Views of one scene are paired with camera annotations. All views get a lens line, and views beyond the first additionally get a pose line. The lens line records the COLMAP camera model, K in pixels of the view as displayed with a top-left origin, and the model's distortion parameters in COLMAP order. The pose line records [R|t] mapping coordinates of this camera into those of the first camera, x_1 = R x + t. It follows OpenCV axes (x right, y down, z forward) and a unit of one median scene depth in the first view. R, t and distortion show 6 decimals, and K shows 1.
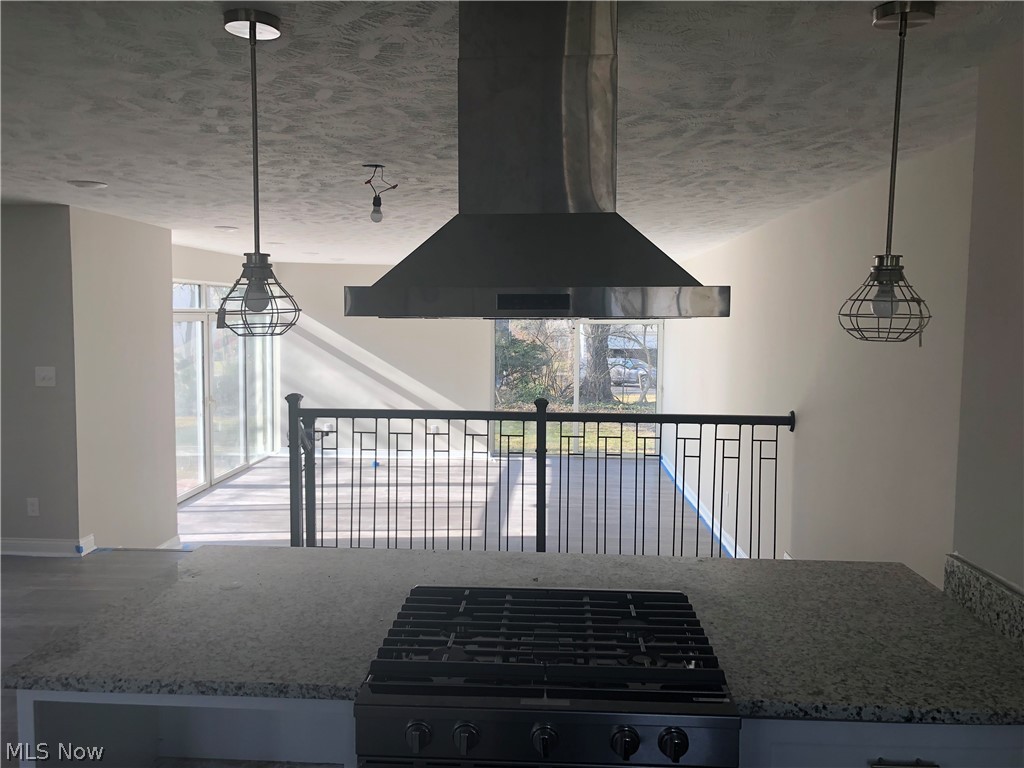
lens RADIAL K [[832.4, 0, 512.0], [0, 832.4, 384.0], [0, 0, 1]] dist [0.041903, -0.001804]
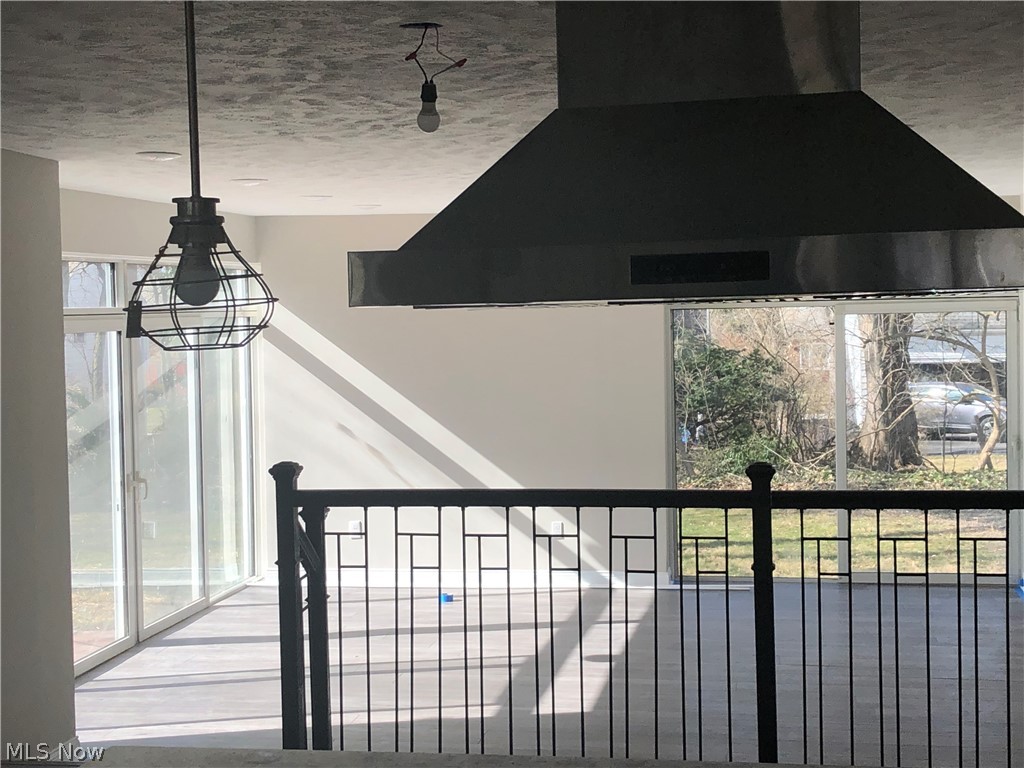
lens RADIAL K [[1636.6, 0, 512.0], [0, 1636.6, 384.0], [0, 0, 1]] dist [0.143349, 0.011974]
pose [[0.992070, -0.023516, -0.123467, 0.010742], [0.019162, 0.999156, -0.036332, 0.002825], [0.124217, 0.033678, 0.991683, -0.012027]]
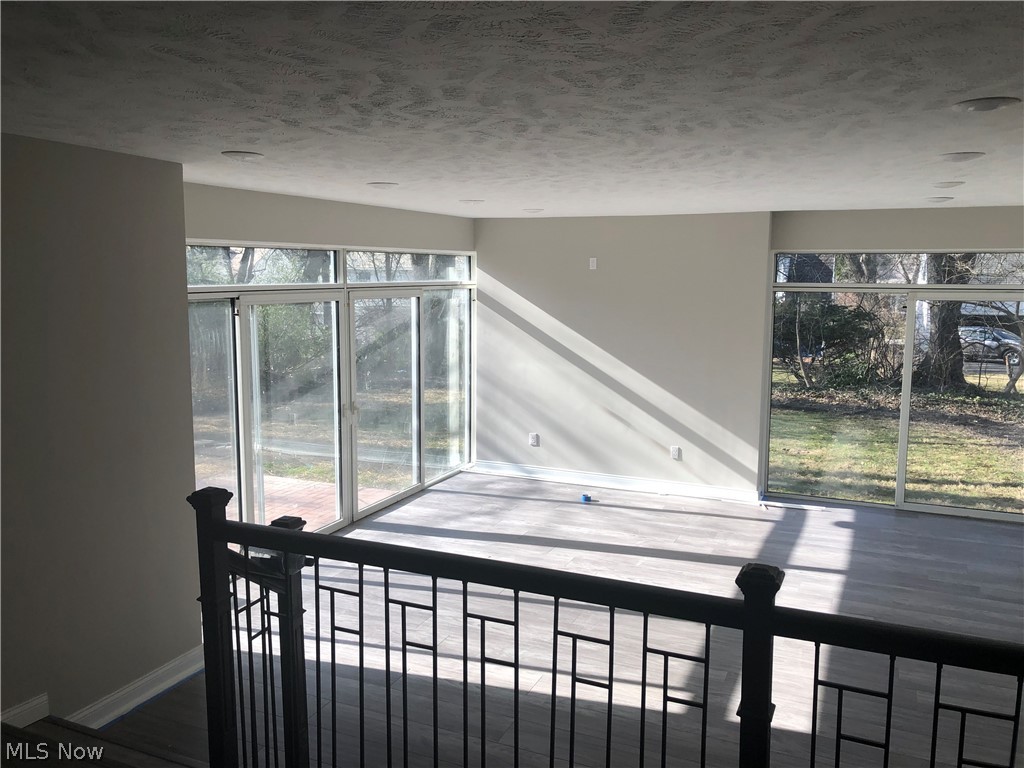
lens RADIAL K [[832.4, 0, 512.0], [0, 832.4, 384.0], [0, 0, 1]] dist [0.041903, -0.001804]
pose [[0.931581, 0.043430, -0.360929, 0.068252], [-0.026101, 0.998266, 0.052752, -0.084922], [0.362594, -0.039722, 0.931100, 0.711459]]
